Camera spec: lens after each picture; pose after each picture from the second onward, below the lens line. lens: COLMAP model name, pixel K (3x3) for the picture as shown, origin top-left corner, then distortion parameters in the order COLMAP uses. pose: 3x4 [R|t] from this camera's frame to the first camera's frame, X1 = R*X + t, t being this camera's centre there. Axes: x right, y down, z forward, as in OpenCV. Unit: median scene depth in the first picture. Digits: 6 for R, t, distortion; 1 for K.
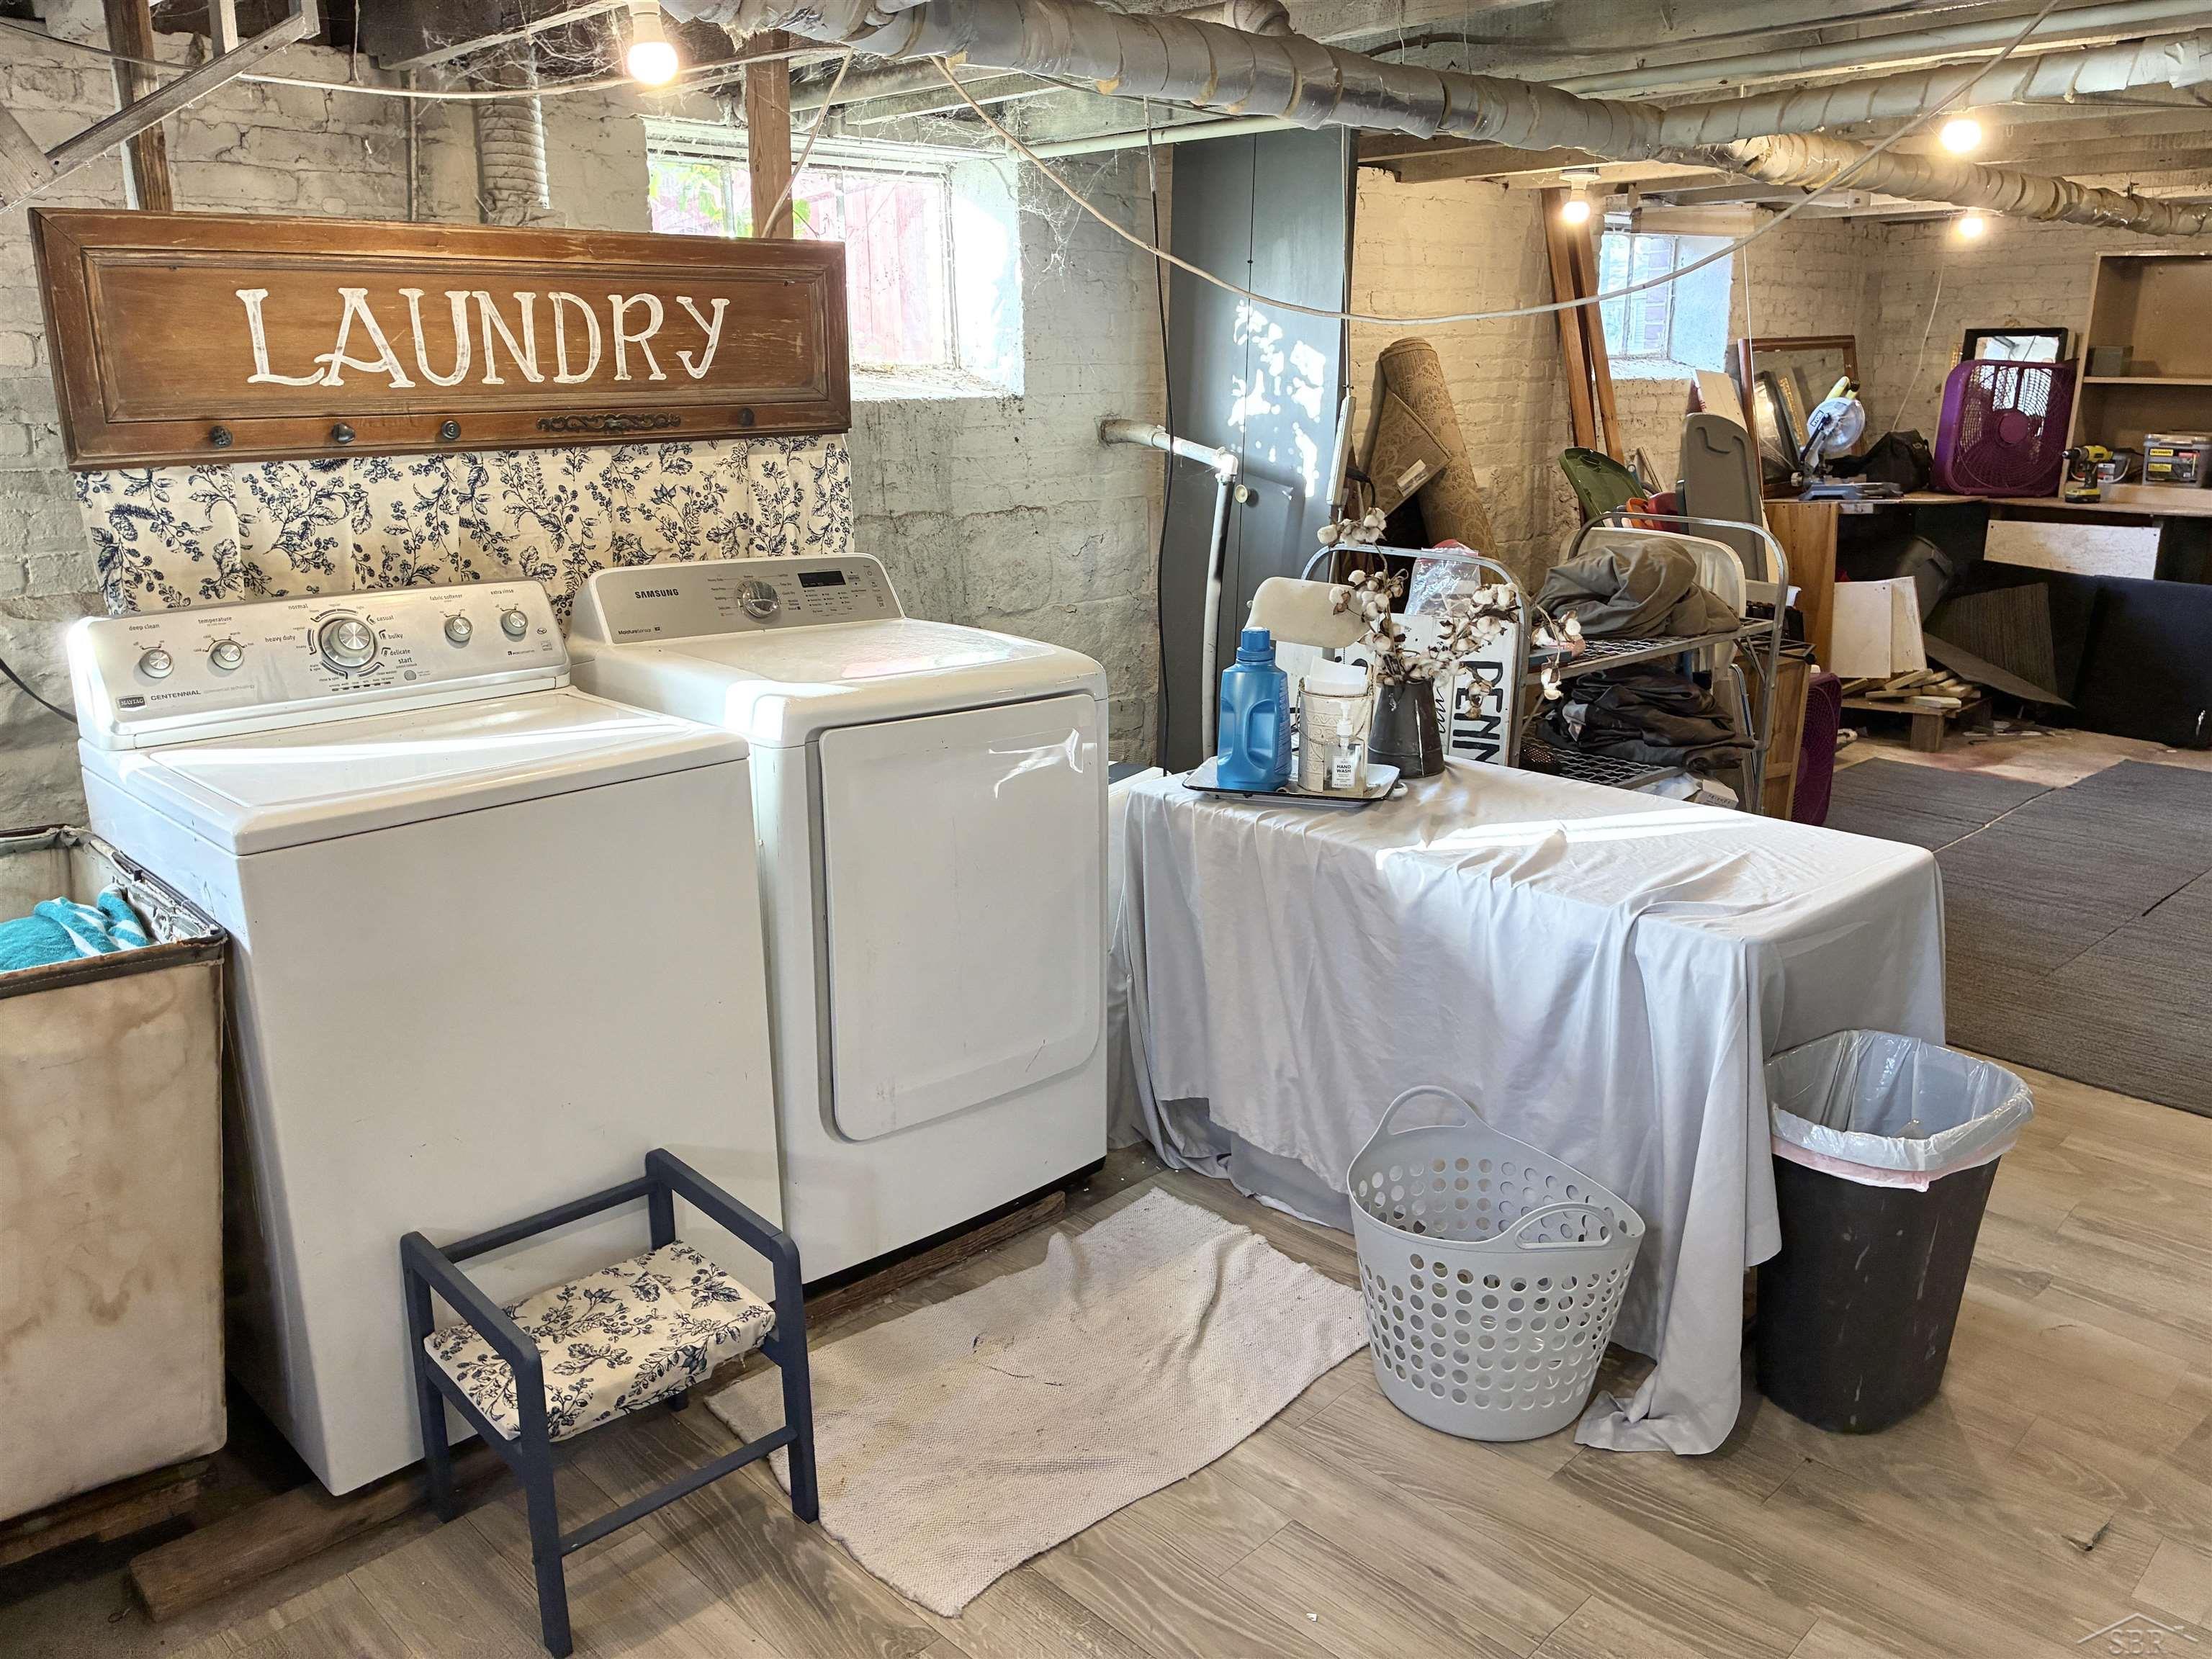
lens RADIAL K [[1693.7, 0, 1106.0], [0, 1693.7, 829.5], [0, 0, 1]] dist [0.060567, -0.082512]
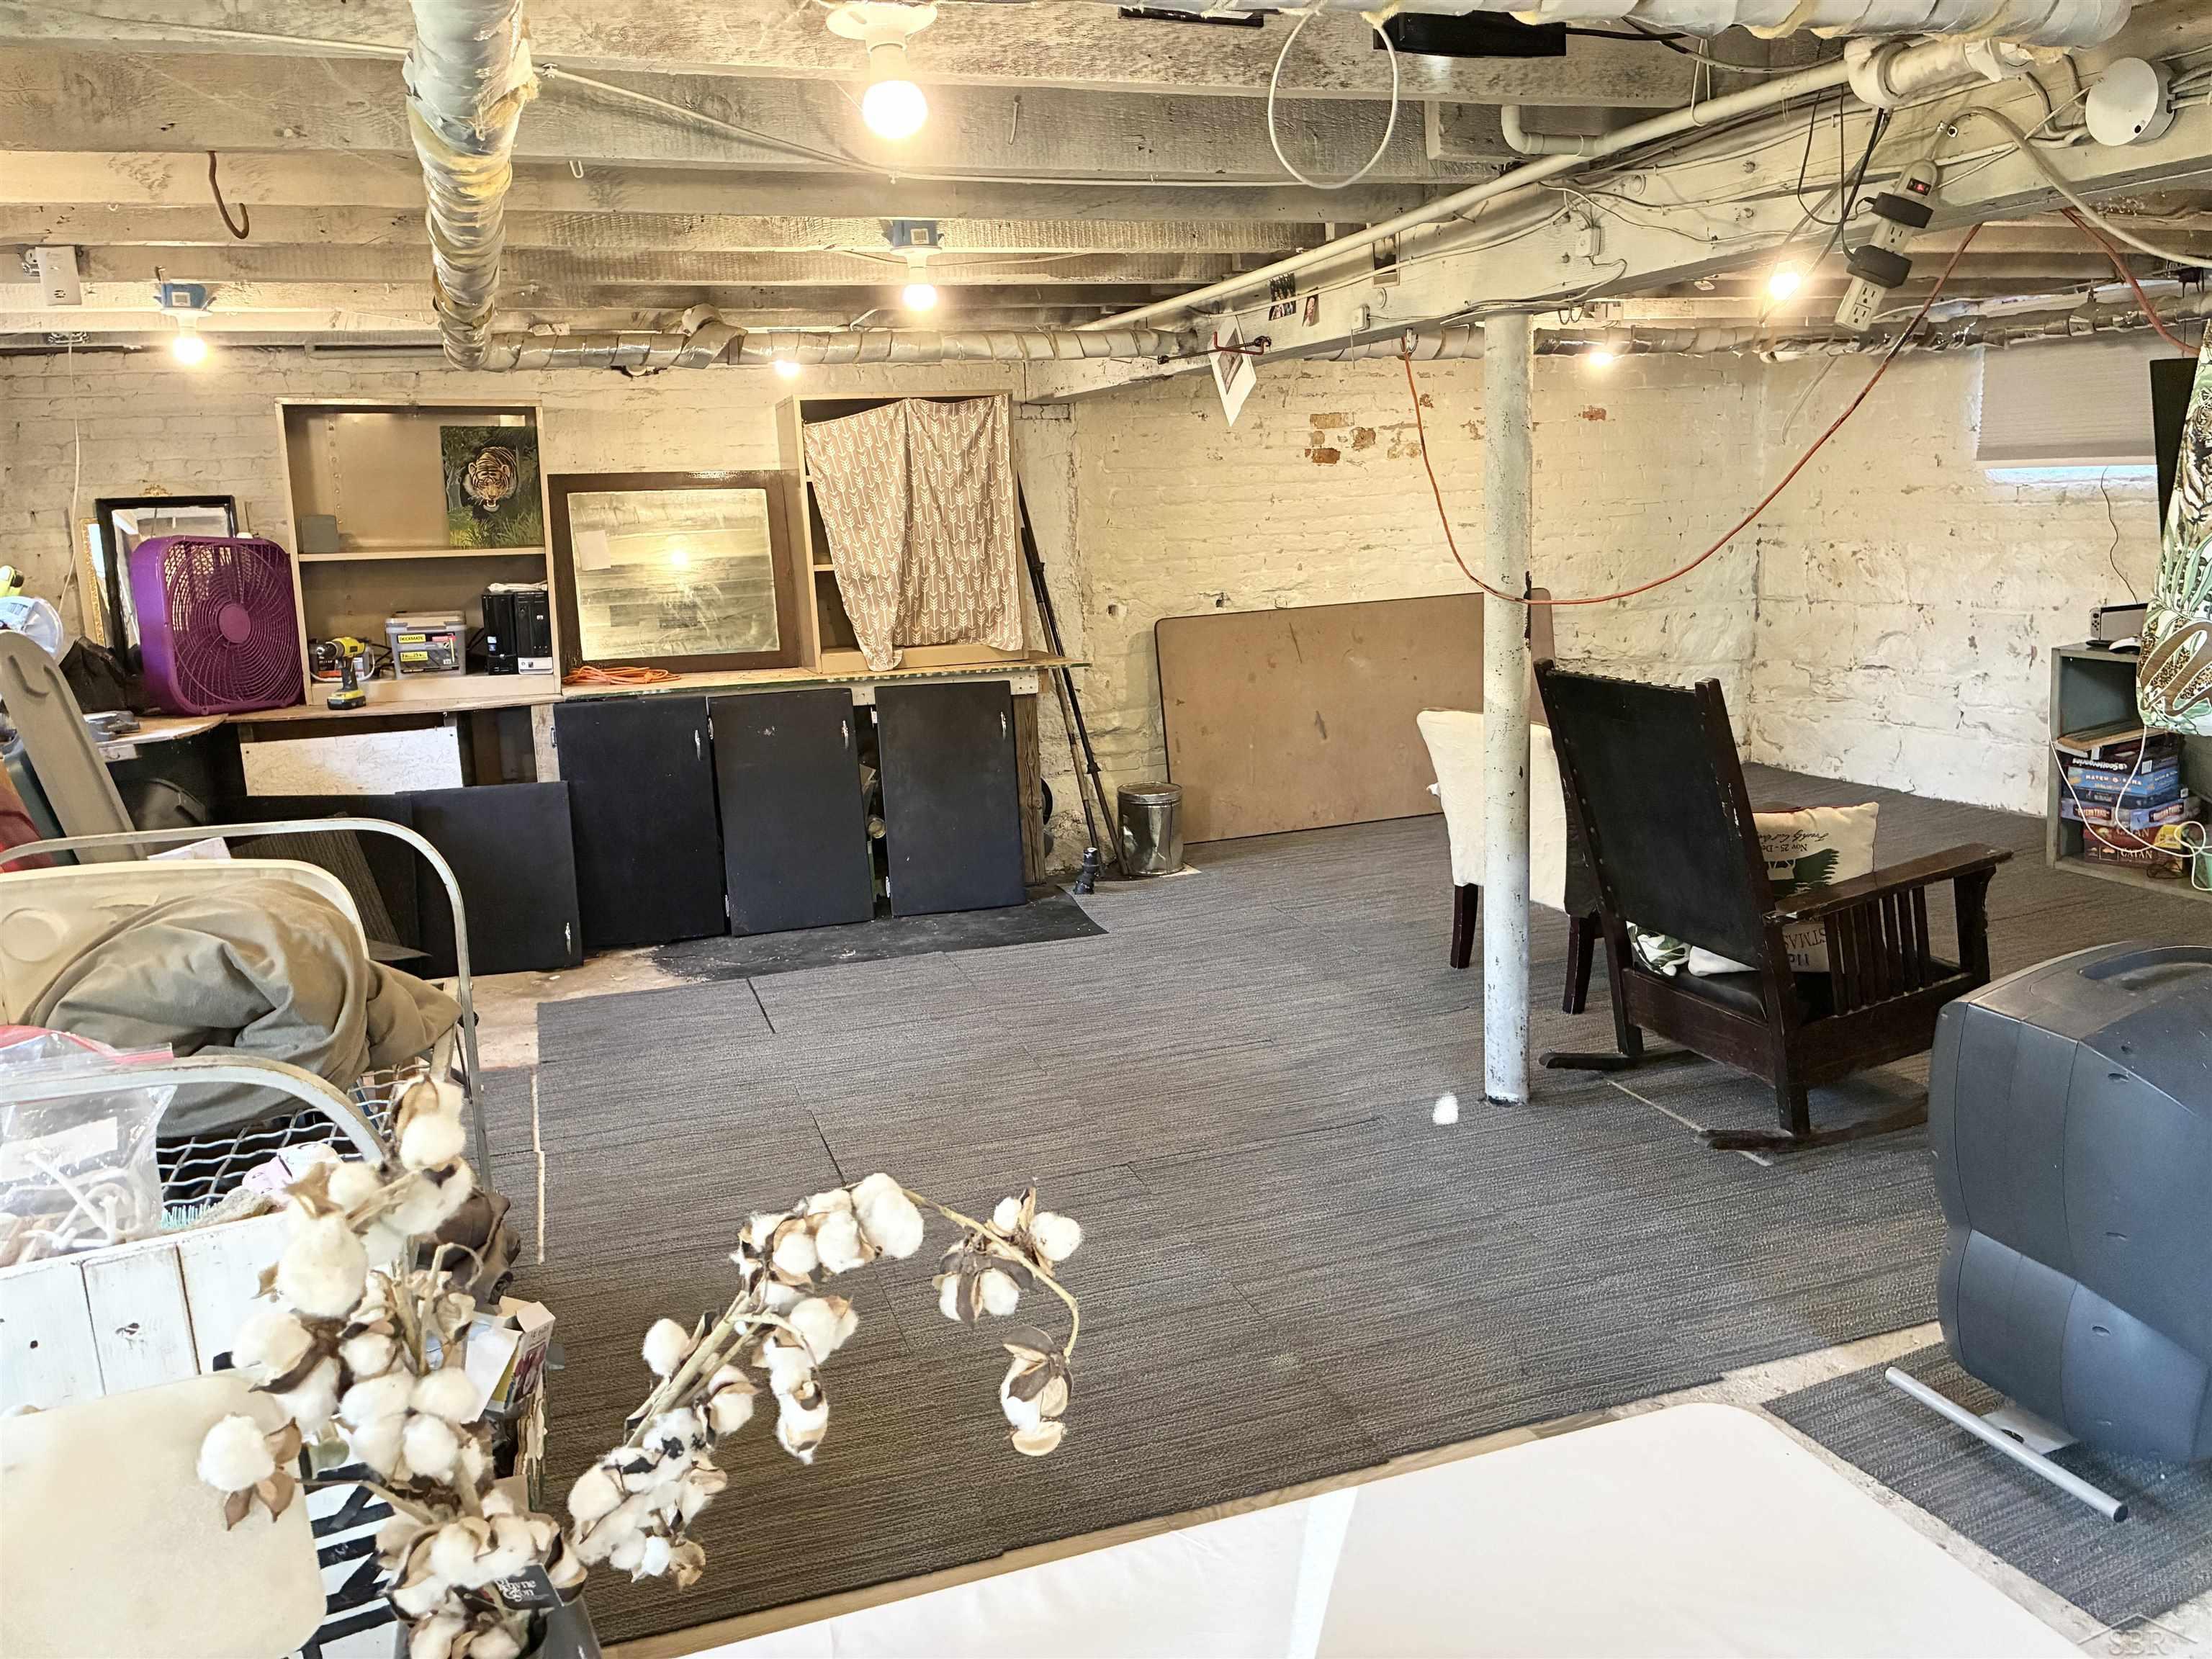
lens RADIAL K [[1693.7, 0, 1106.0], [0, 1693.7, 829.5], [0, 0, 1]] dist [0.060567, -0.082512]
pose [[0.407427, -0.178747, 0.895574, -0.006030], [0.271838, 0.959943, 0.067926, -0.095285], [-0.871841, 0.215777, 0.439697, 0.358731]]
